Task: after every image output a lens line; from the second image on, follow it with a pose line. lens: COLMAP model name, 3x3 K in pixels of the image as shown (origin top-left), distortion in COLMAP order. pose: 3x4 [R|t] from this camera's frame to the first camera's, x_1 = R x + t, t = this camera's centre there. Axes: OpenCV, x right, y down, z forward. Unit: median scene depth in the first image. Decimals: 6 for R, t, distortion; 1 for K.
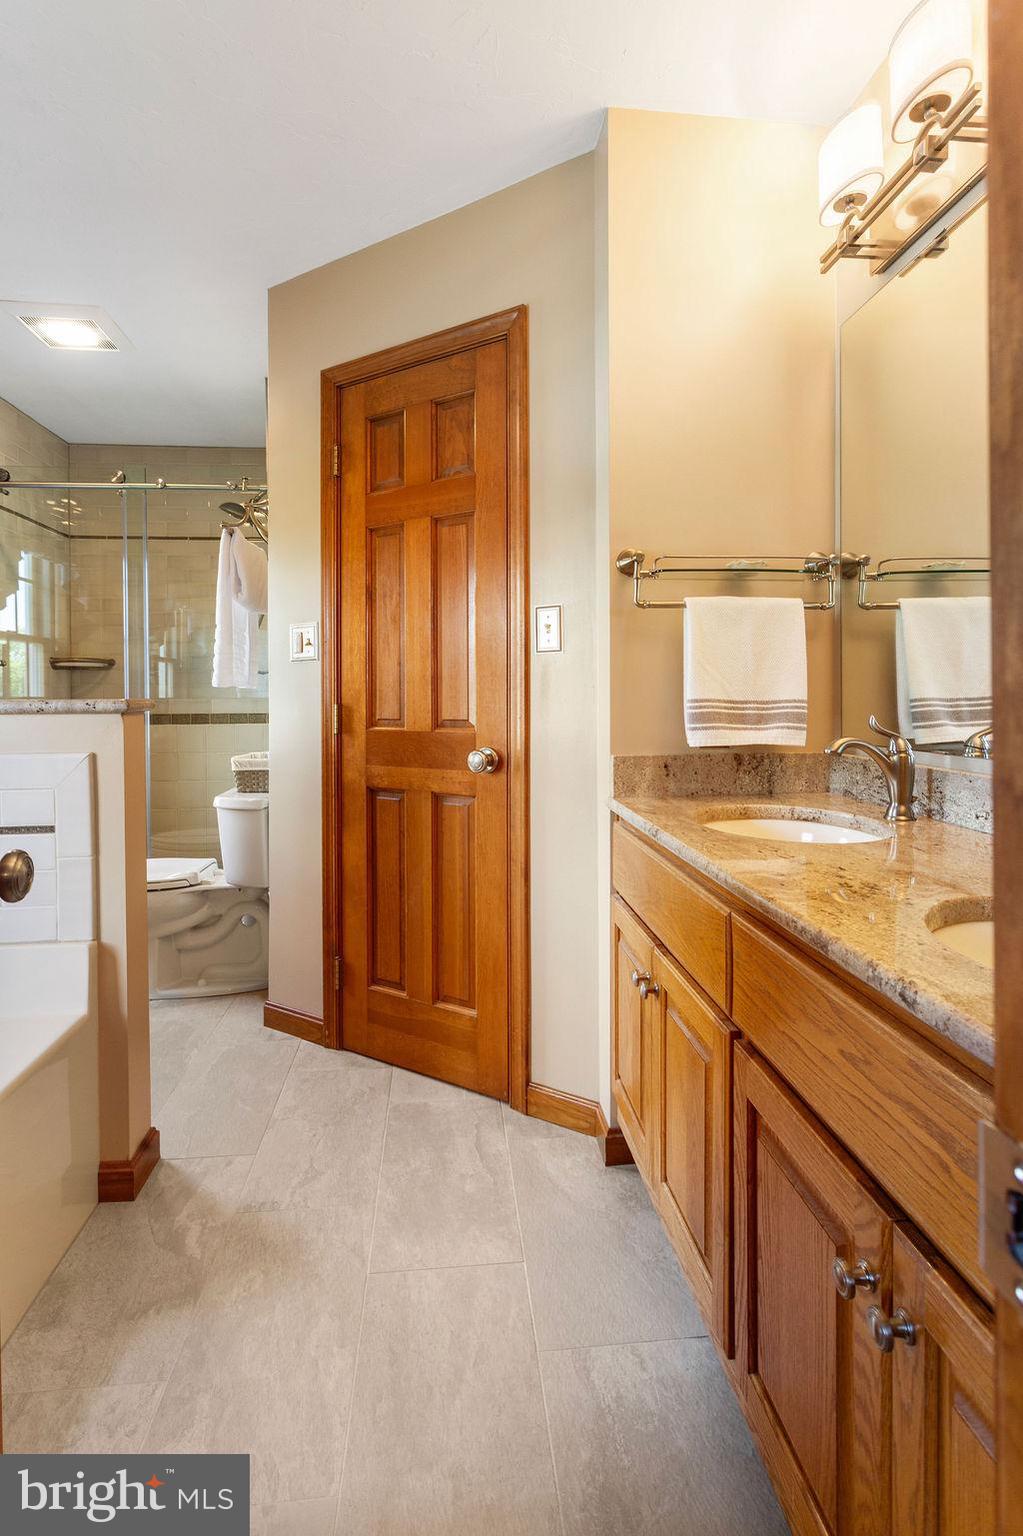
lens RADIAL K [[764.6, 0, 510.0], [0, 764.6, 696.0], [0, 0, 1]] dist [-0.005872, 0.002291]
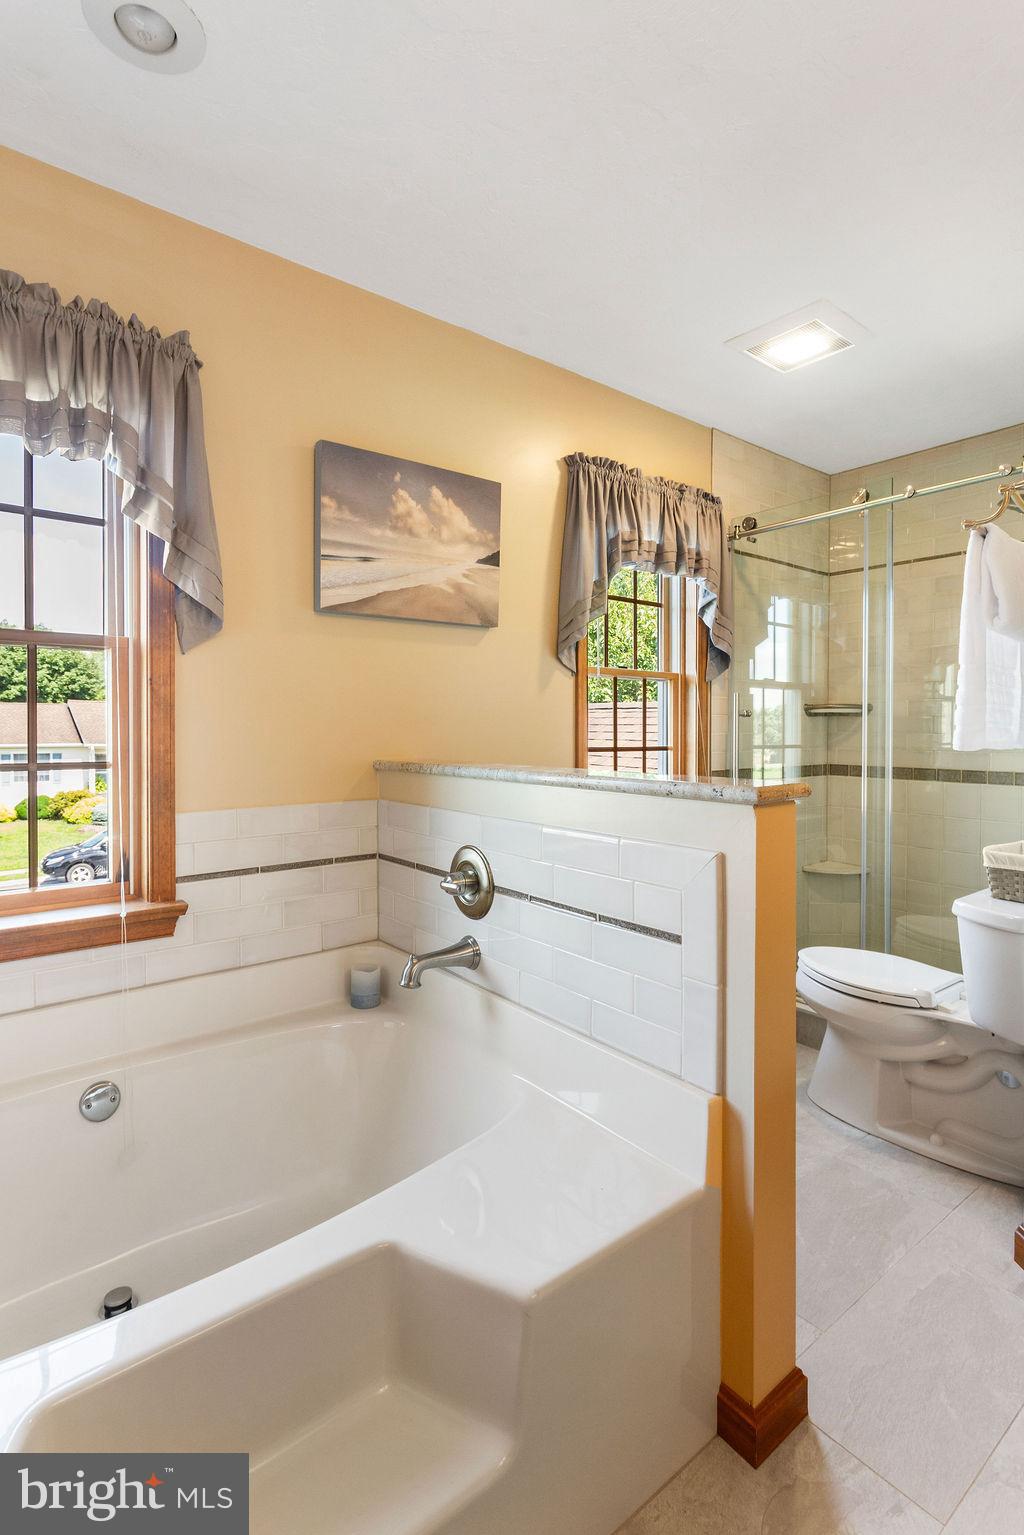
lens RADIAL K [[764.1, 0, 494.6], [0, 764.1, 733.8], [0, 0, 1]] dist [-0.005872, 0.002291]
pose [[0.542491, 0.014877, -0.839930, -0.013164], [-0.008937, 0.999889, 0.011938, -0.030336], [0.840014, 0.001030, 0.542563, 0.221137]]
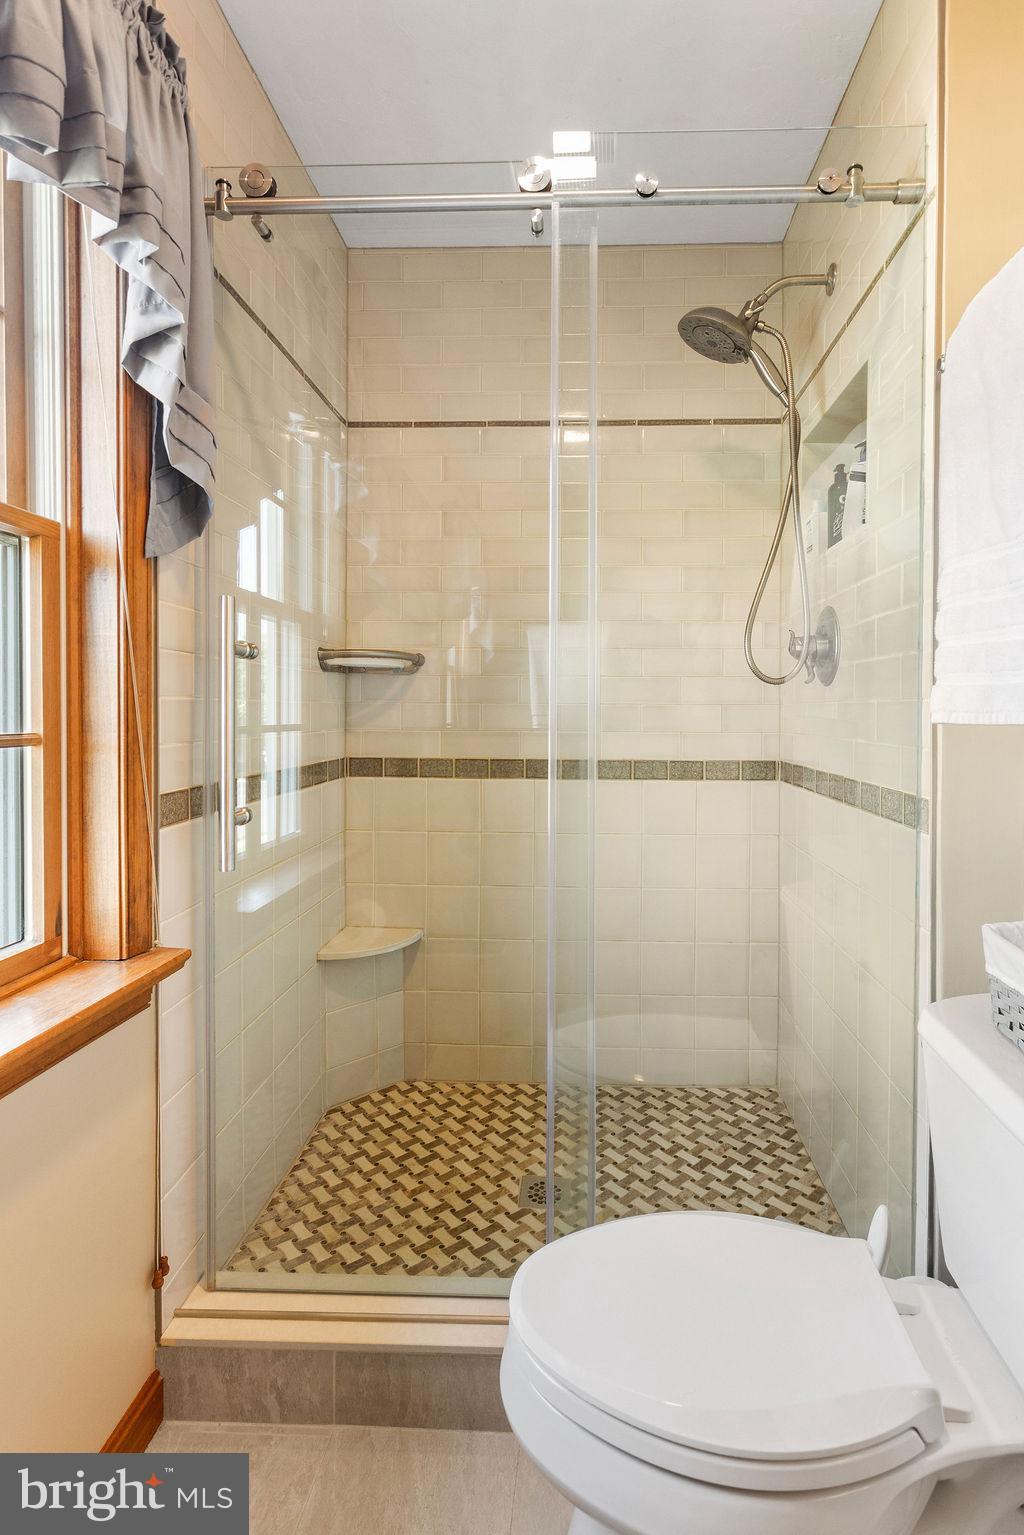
lens RADIAL K [[764.1, 0, 559.2], [0, 764.1, 716.4], [0, 0, 1]] dist [-0.005872, 0.002291]
pose [[0.991481, 0.014342, -0.129456, -0.538776], [-0.013423, 0.999878, 0.007963, -0.015101], [0.129555, -0.006158, 0.991553, 0.736249]]
